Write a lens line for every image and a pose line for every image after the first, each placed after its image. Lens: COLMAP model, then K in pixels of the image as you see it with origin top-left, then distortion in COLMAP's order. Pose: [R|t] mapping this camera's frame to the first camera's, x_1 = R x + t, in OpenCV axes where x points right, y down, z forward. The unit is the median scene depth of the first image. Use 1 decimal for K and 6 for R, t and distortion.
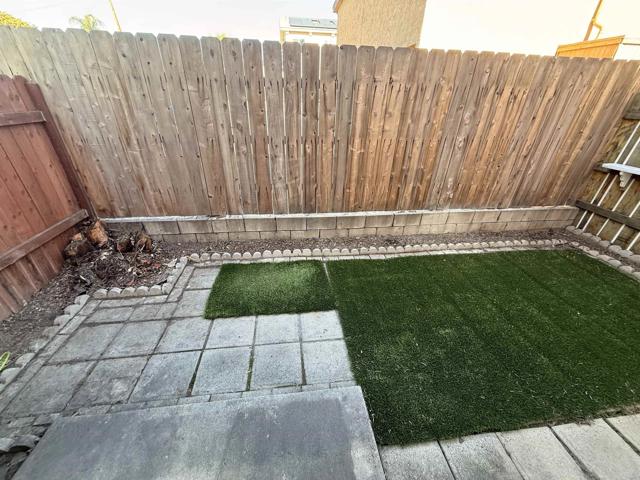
lens RADIAL K [[254.2, 0, 319.3], [0, 254.2, 240.8], [0, 0, 1]] dist [-0.001154, 0.000219]
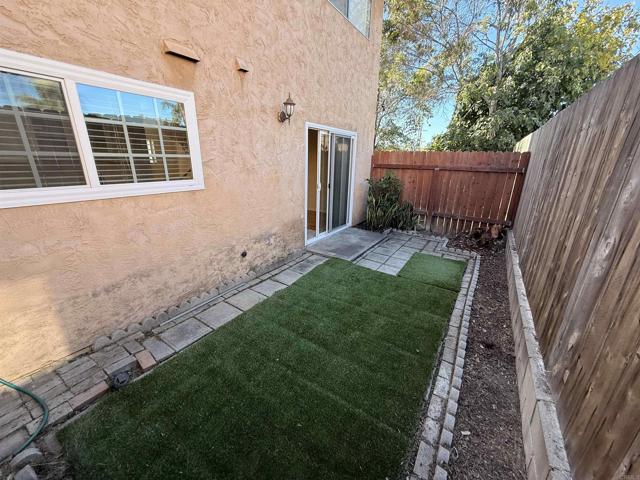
lens RADIAL K [[254.2, 0, 319.9], [0, 254.2, 239.5], [0, 0, 1]] dist [-0.001154, 0.000219]
pose [[-0.651250, 0.197883, -0.732609, 1.294896], [-0.405692, 0.725076, 0.556487, -0.508733], [0.641316, 0.659626, -0.391927, 1.012116]]
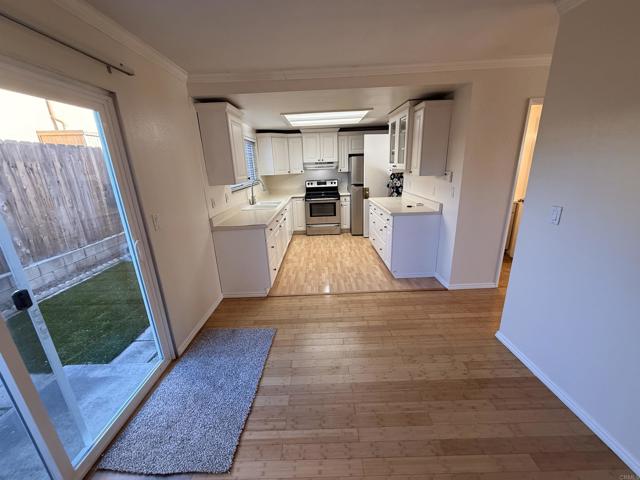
lens RADIAL K [[254.2, 0, 317.2], [0, 254.2, 240.7], [0, 0, 1]] dist [-0.001154, 0.000219]
pose [[0.124684, -0.312275, 0.941774, -0.441414], [0.526952, 0.825093, 0.203821, 0.282290], [-0.840700, 0.470856, 0.267429, -0.469295]]
